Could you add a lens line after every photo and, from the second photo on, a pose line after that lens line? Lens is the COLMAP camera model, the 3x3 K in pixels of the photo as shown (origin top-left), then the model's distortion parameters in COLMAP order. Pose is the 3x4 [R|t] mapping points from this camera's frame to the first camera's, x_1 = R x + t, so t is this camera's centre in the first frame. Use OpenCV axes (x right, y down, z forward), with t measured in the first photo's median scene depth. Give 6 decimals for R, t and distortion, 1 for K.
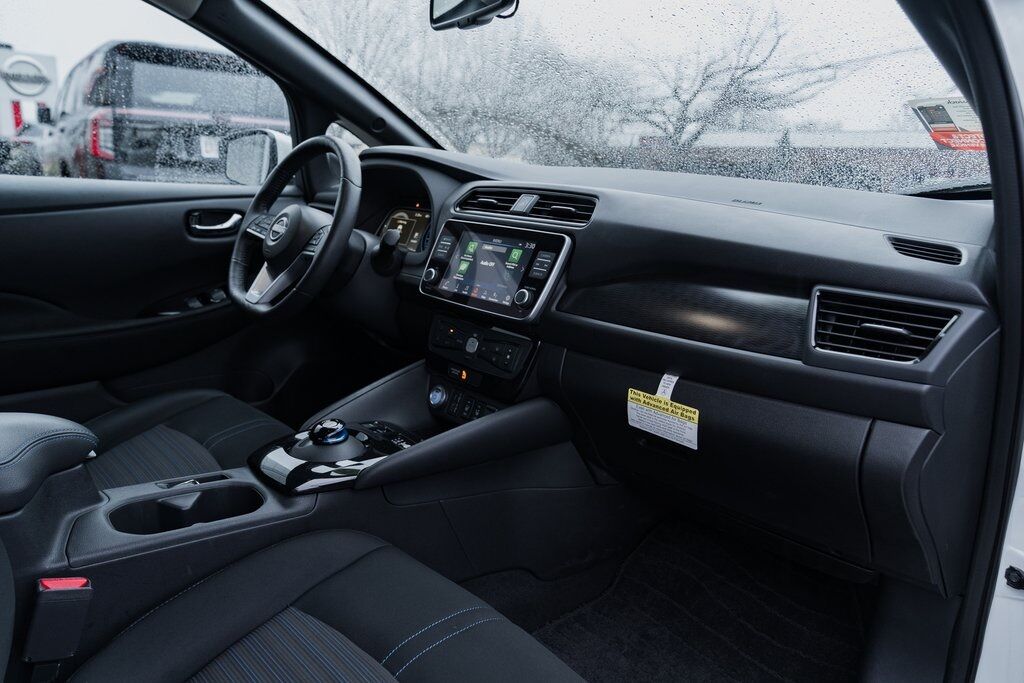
lens RADIAL K [[710.2, 0, 507.0], [0, 710.2, 345.7], [0, 0, 1]] dist [-0.021844, 0.004237]
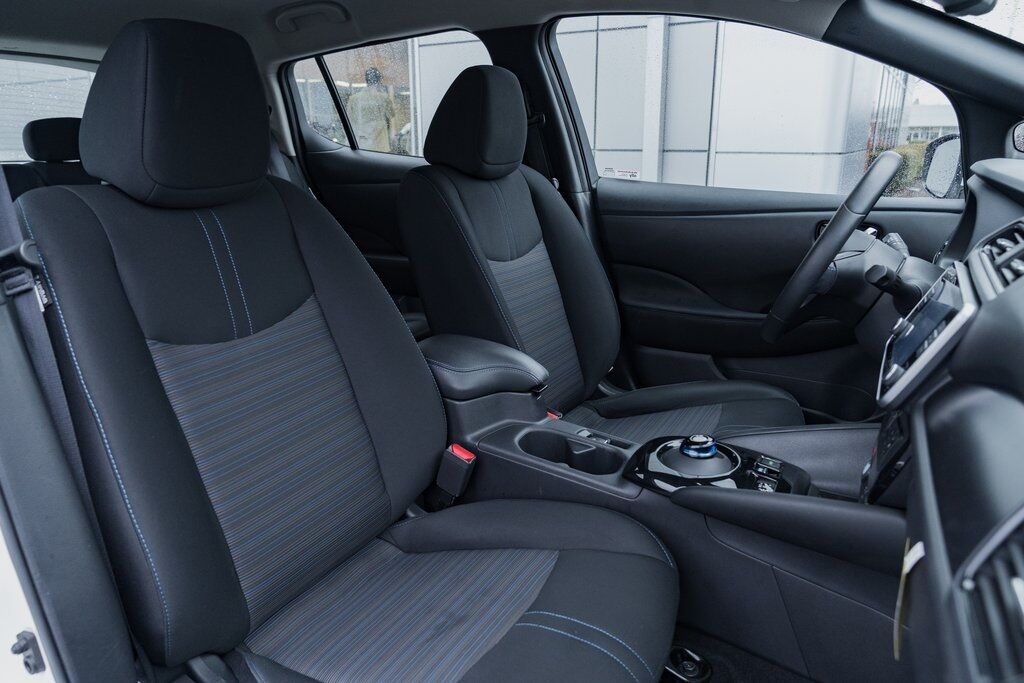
lens RADIAL K [[699.7, 0, 513.6], [0, 699.7, 346.1], [0, 0, 1]] dist [-0.021333, 0.004049]
pose [[0.324303, 0.229453, -0.917703, 0.552065], [-0.208817, 0.963568, 0.167128, -0.128133], [0.922617, 0.137432, 0.360402, 0.332481]]
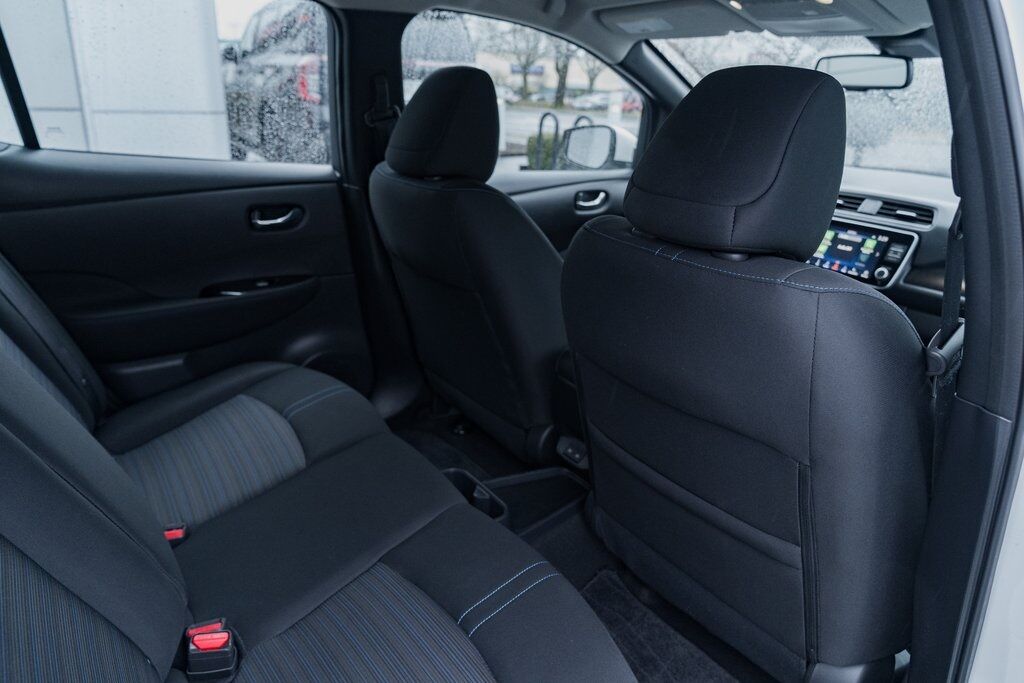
lens RADIAL K [[694.3, 0, 515.4], [0, 694.3, 349.2], [0, 0, 1]] dist [-0.018146, 0.007599]
pose [[0.993638, 0.038312, -0.105909, -0.579348], [-0.025398, 0.992364, 0.120703, -0.063233], [0.109724, -0.117245, 0.987023, -0.574070]]
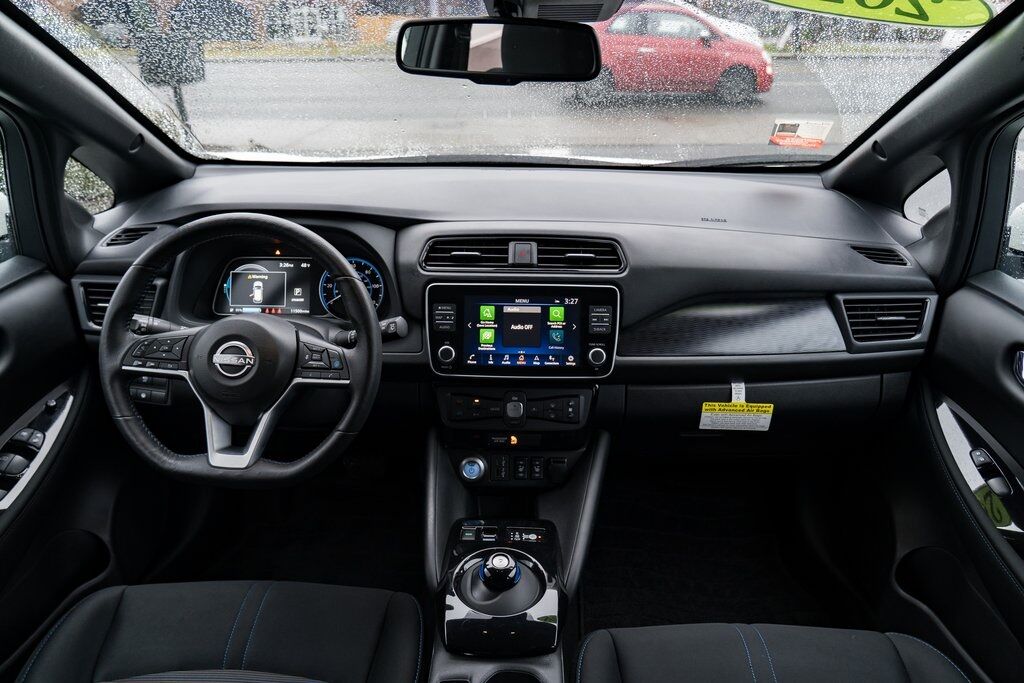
lens RADIAL K [[710.2, 0, 507.0], [0, 710.2, 345.7], [0, 0, 1]] dist [-0.021844, 0.004237]
pose [[0.684655, -0.346179, 0.641411, -0.687142], [0.201360, 0.935597, 0.290020, -0.386816], [-0.700501, -0.069409, 0.710268, 0.342953]]
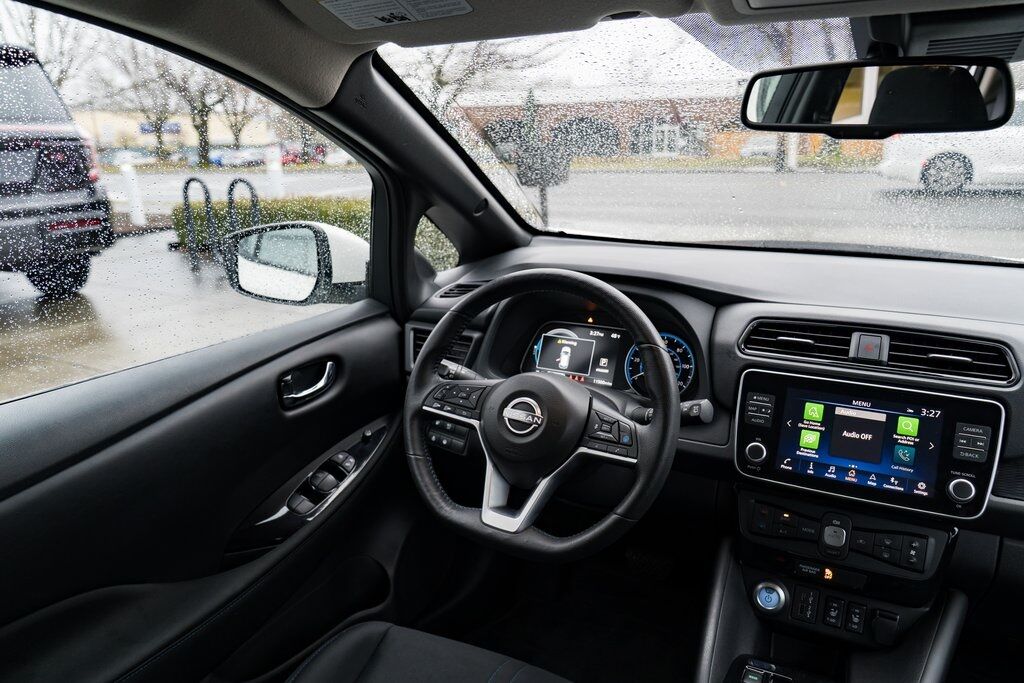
lens RADIAL K [[694.3, 0, 515.4], [0, 694.3, 349.2], [0, 0, 1]] dist [-0.018146, 0.007599]
pose [[0.935021, -0.160155, 0.316365, -0.621264], [0.140532, 0.986501, 0.084058, -0.335739], [-0.325557, -0.034137, 0.944906, 0.424878]]
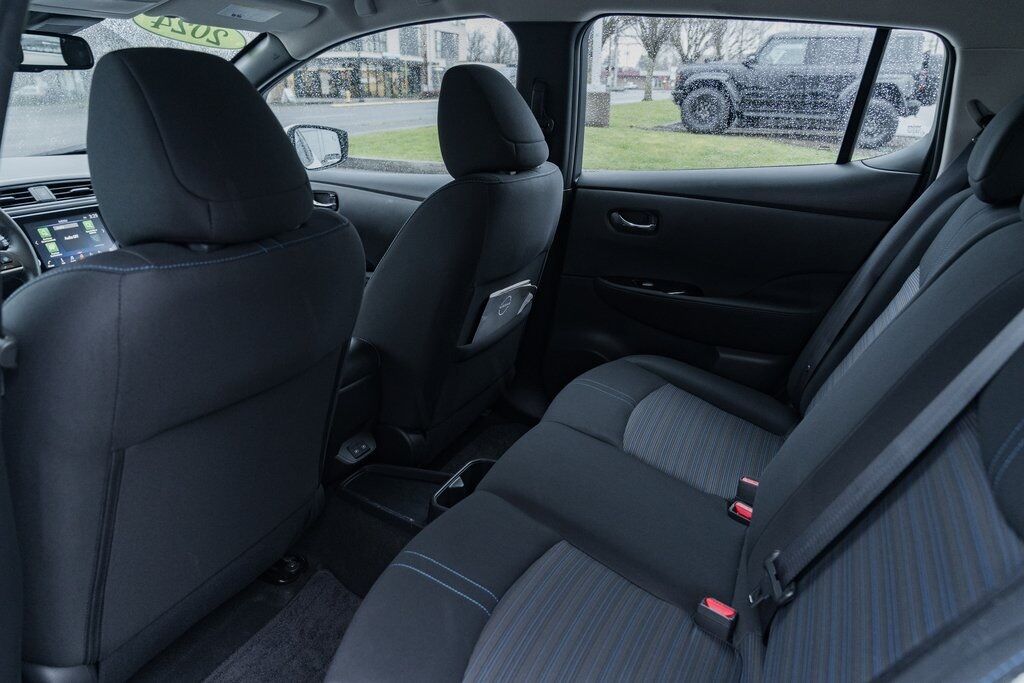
lens RADIAL K [[699.7, 0, 513.6], [0, 699.7, 346.1], [0, 0, 1]] dist [-0.021333, 0.004049]
pose [[-0.388161, -0.363139, 0.847031, -1.704591], [0.197504, 0.864964, 0.461335, -0.410313], [-0.900180, 0.346364, -0.264024, 0.662594]]
